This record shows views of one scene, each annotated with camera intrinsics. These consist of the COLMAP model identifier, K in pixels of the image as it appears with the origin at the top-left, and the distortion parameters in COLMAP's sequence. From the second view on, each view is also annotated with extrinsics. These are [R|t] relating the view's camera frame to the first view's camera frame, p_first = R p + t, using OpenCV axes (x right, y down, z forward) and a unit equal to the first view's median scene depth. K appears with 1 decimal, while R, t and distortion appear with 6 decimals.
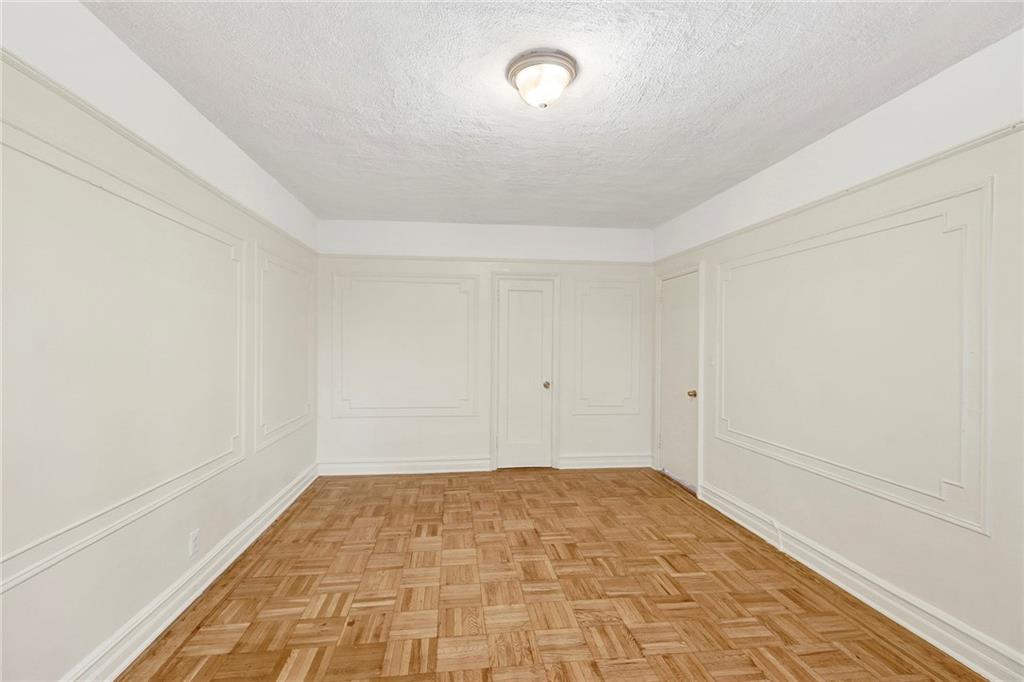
lens RADIAL K [[431.6, 0, 498.0], [0, 431.6, 342.2], [0, 0, 1]] dist [-0.007526, -0.000456]
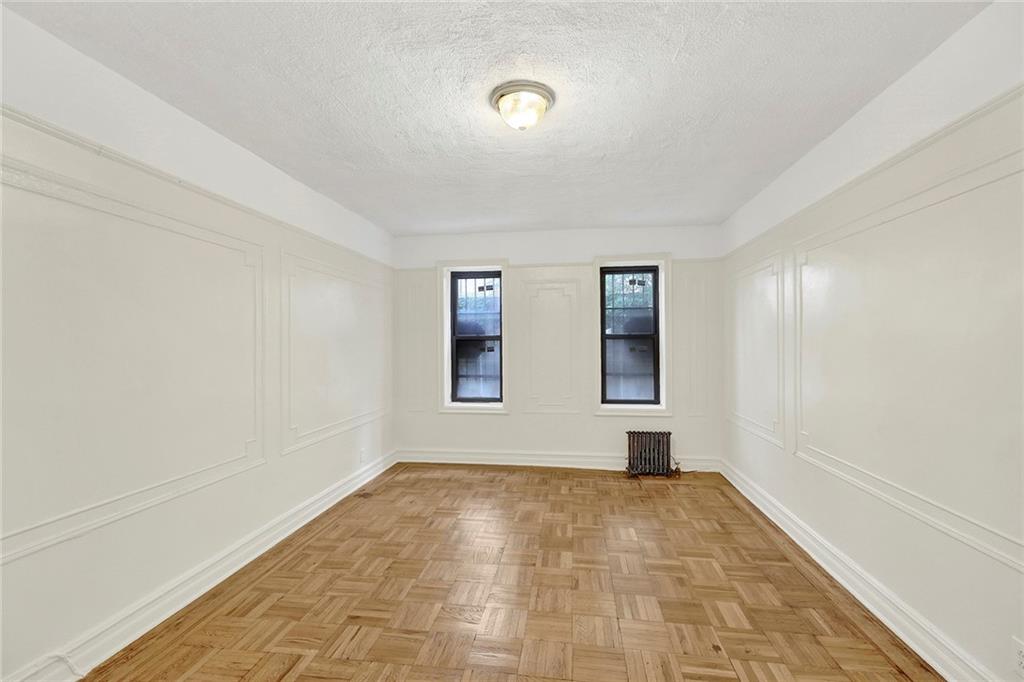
lens RADIAL K [[431.6, 0, 498.0], [0, 431.6, 342.2], [0, 0, 1]] dist [-0.007526, -0.000456]
pose [[-0.962508, 0.000045, 0.271252, -0.138816], [-0.001270, 0.999988, -0.004673, -0.004919], [-0.271249, -0.004842, -0.962497, 2.055564]]
